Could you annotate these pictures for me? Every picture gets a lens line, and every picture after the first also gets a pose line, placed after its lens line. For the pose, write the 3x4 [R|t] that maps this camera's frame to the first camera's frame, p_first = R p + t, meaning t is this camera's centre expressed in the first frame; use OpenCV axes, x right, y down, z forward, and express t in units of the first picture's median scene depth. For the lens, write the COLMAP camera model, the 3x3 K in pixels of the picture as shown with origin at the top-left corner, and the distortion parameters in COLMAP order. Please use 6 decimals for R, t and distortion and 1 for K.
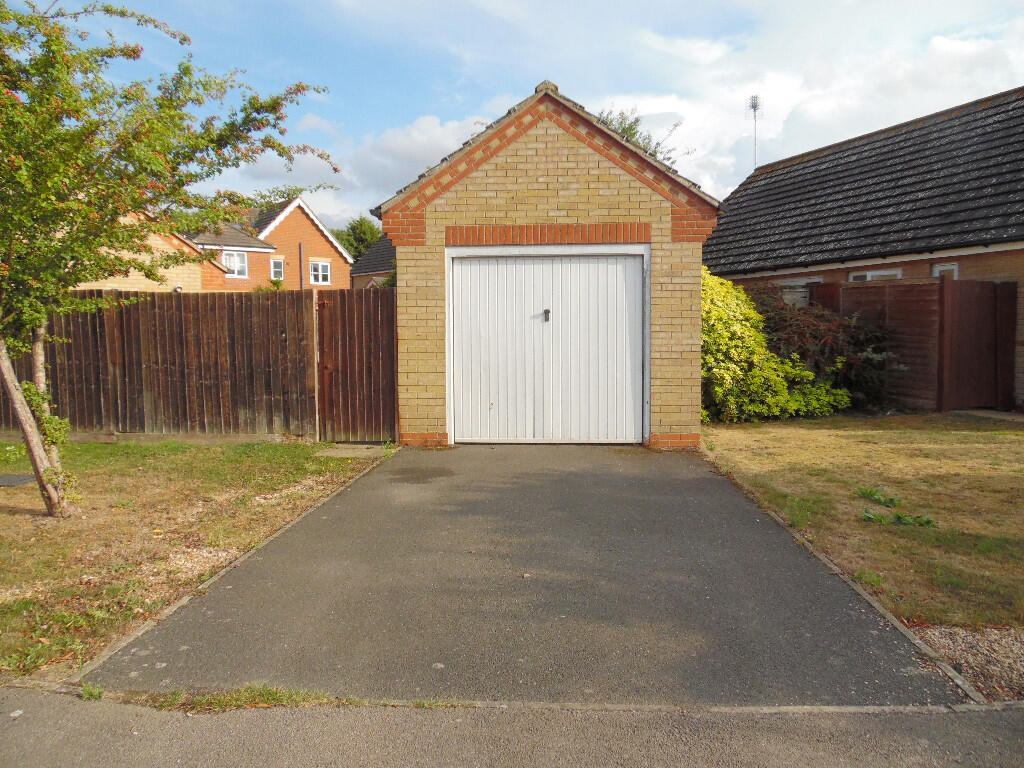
lens RADIAL K [[784.0, 0, 512.0], [0, 784.0, 384.0], [0, 0, 1]] dist [-0.050451, 0.124565]
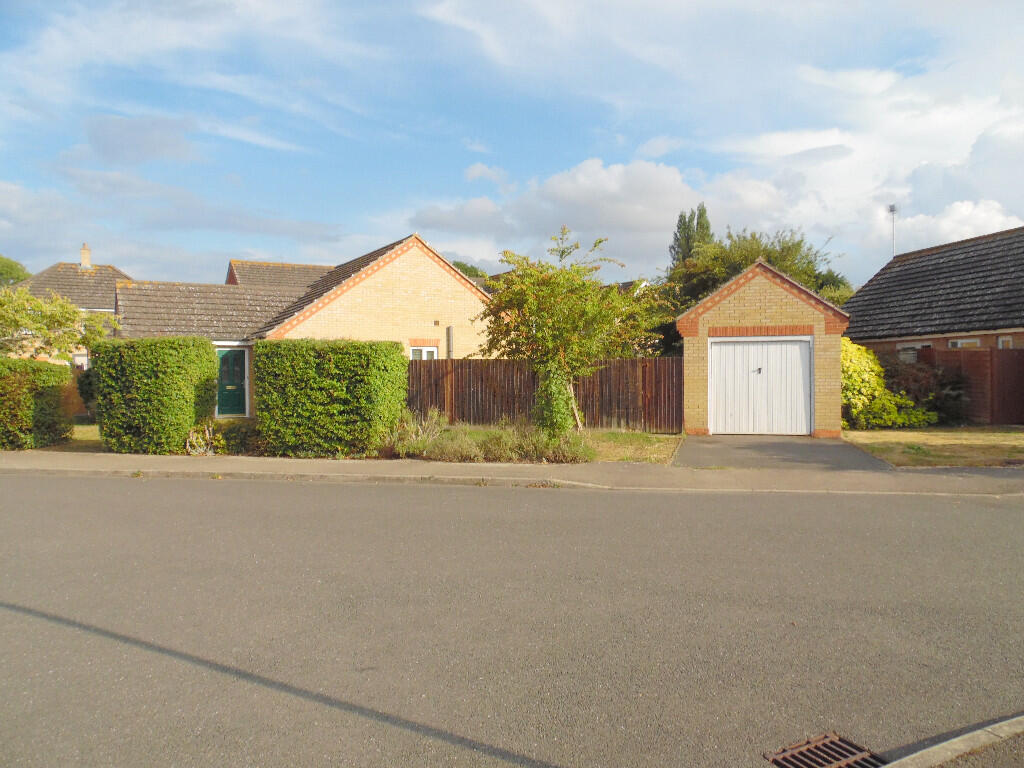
lens RADIAL K [[784.0, 0, 512.0], [0, 784.0, 384.0], [0, 0, 1]] dist [-0.050451, 0.124565]
pose [[0.981845, 0.001893, -0.189674, -0.166764], [-0.012155, 0.998523, -0.052952, 0.050470], [0.189294, 0.054296, 0.980418, -0.905493]]
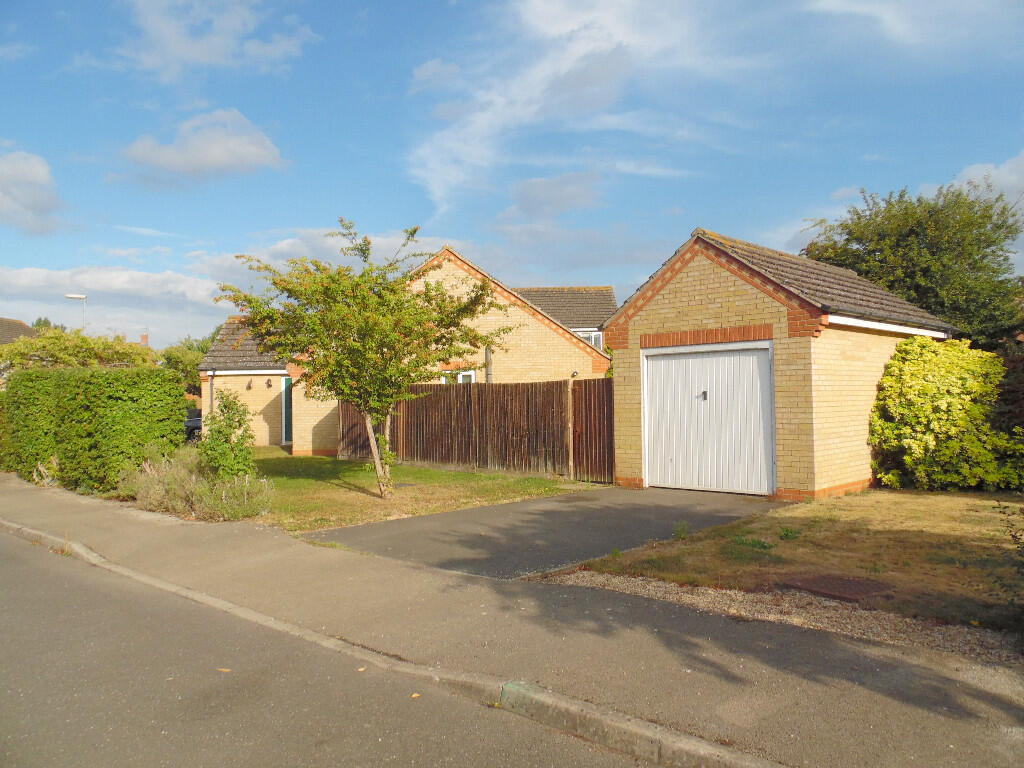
lens RADIAL K [[784.0, 0, 512.0], [0, 784.0, 384.0], [0, 0, 1]] dist [-0.050451, 0.124565]
pose [[0.761347, -0.018303, -0.648086, 0.556593], [-0.034247, 0.997071, -0.068391, -0.002974], [0.647439, 0.074264, 0.758490, -0.203670]]
